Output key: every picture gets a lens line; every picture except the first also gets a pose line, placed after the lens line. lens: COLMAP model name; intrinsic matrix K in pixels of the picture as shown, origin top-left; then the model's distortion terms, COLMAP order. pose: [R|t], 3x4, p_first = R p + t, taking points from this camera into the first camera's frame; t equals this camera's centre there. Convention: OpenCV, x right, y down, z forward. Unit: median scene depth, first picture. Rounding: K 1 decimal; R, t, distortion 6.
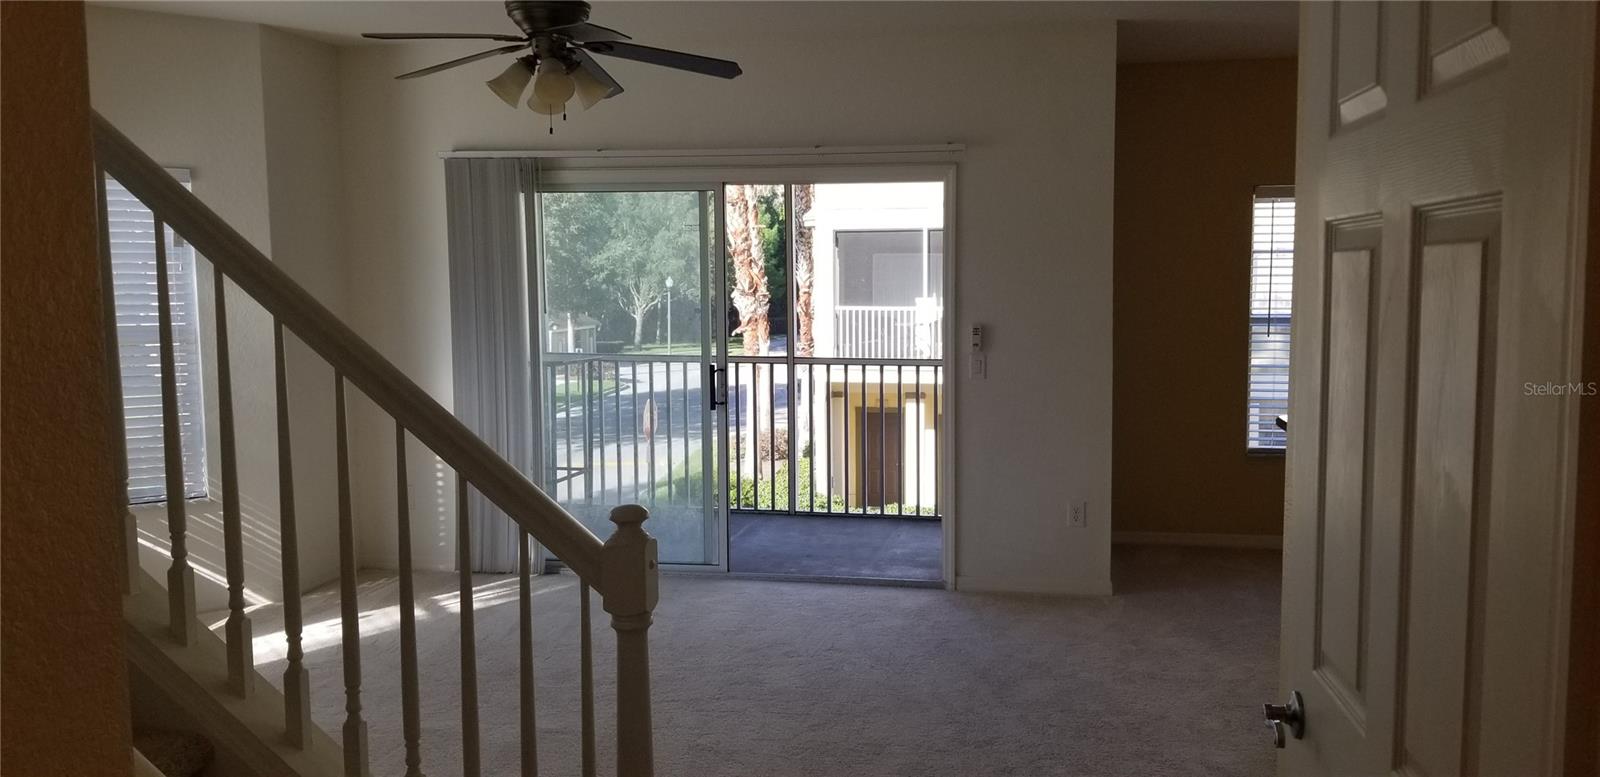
lens RADIAL K [[1285.1, 0, 800.0], [0, 1285.1, 388.5], [0, 0, 1]] dist [0.042916, -0.003218]
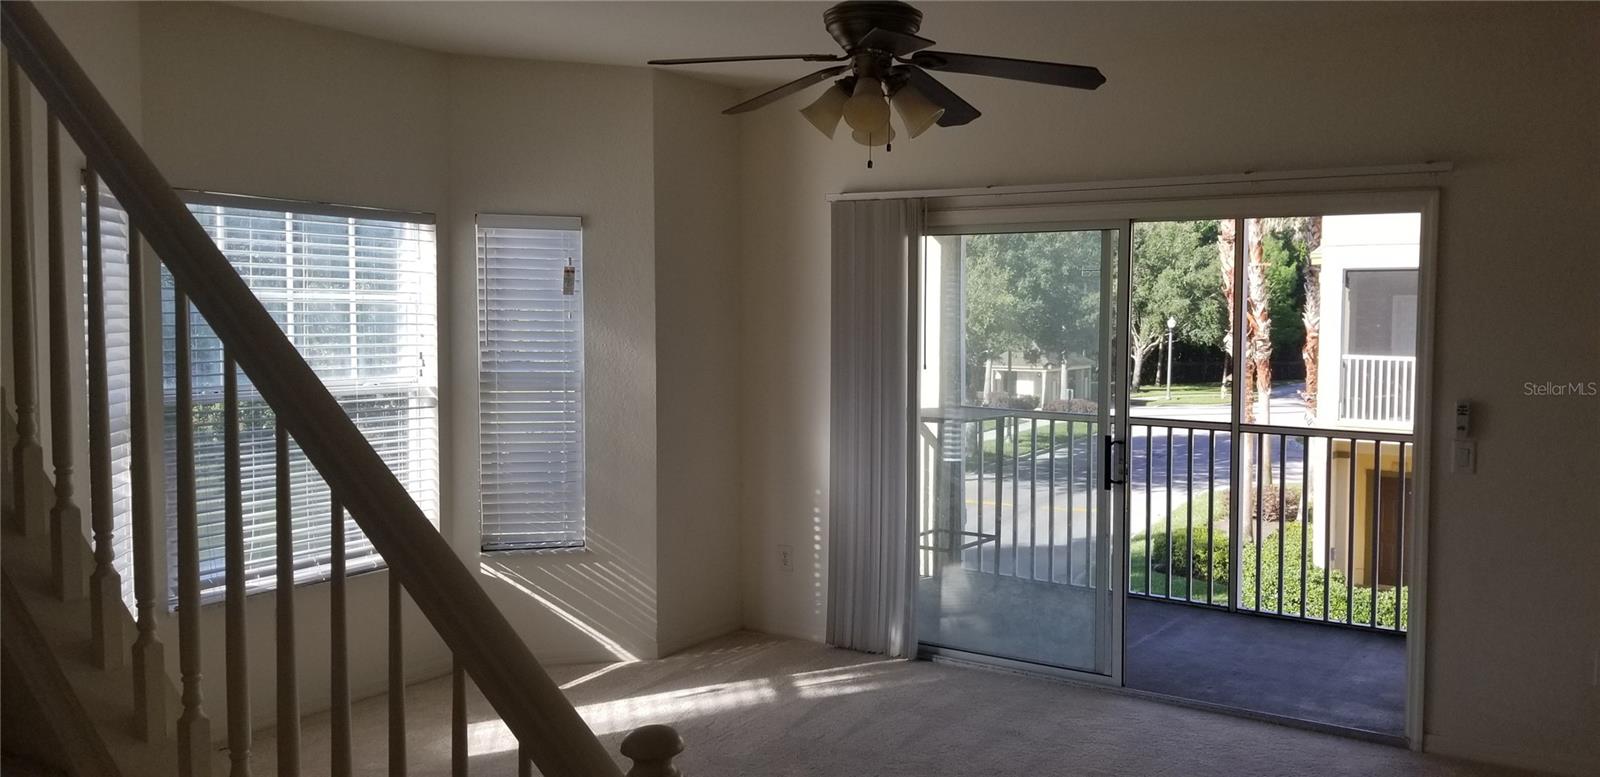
lens RADIAL K [[1277.9, 0, 800.0], [0, 1277.9, 388.5], [0, 0, 1]] dist [0.174098, -0.340426]
pose [[0.928938, 0.031027, -0.368932, 0.051286], [-0.042312, 0.998850, -0.022537, -0.020603], [0.367809, 0.036546, 0.929183, 0.131848]]
